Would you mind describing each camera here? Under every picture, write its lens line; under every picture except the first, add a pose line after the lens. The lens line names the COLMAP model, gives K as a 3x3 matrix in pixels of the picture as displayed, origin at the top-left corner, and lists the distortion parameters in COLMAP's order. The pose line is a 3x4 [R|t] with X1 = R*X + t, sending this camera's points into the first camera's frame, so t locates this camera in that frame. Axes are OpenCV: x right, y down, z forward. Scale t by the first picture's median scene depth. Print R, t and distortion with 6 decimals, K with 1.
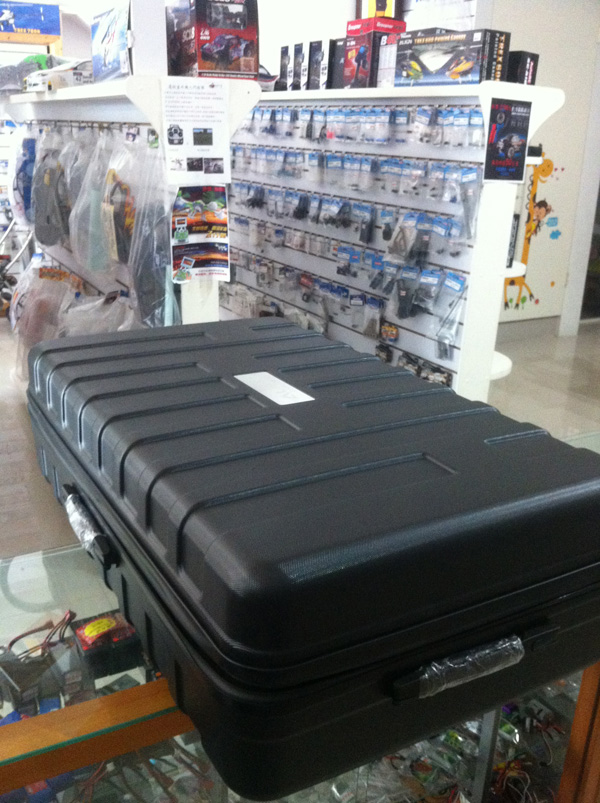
lens RADIAL K [[780.7, 0, 303.1], [0, 780.7, 423.9], [0, 0, 1]] dist [0.049749, -0.264150]
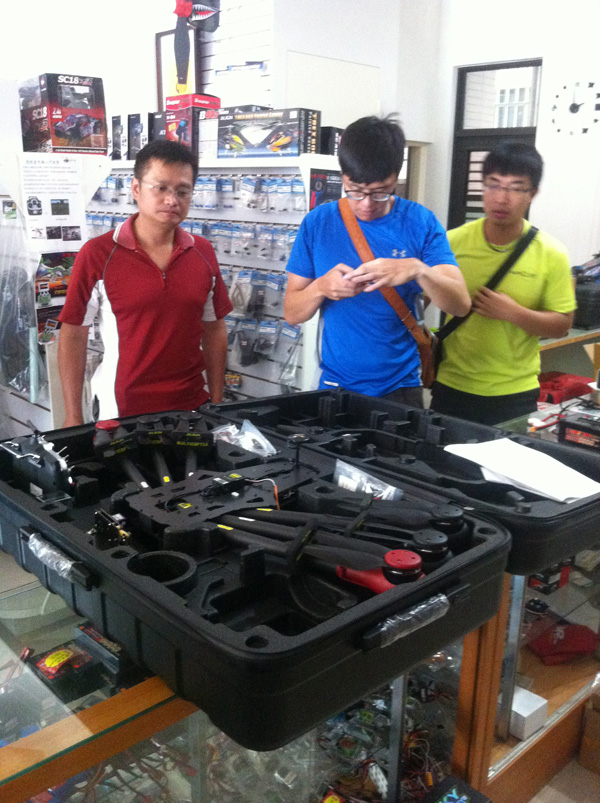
lens RADIAL K [[780.7, 0, 303.1], [0, 780.7, 423.9], [0, 0, 1]] dist [0.049749, -0.264150]
pose [[0.964049, -0.080896, 0.253111, -0.085411], [0.097982, 0.993633, -0.055623, 0.014864], [-0.246999, 0.078424, 0.965837, -0.072473]]
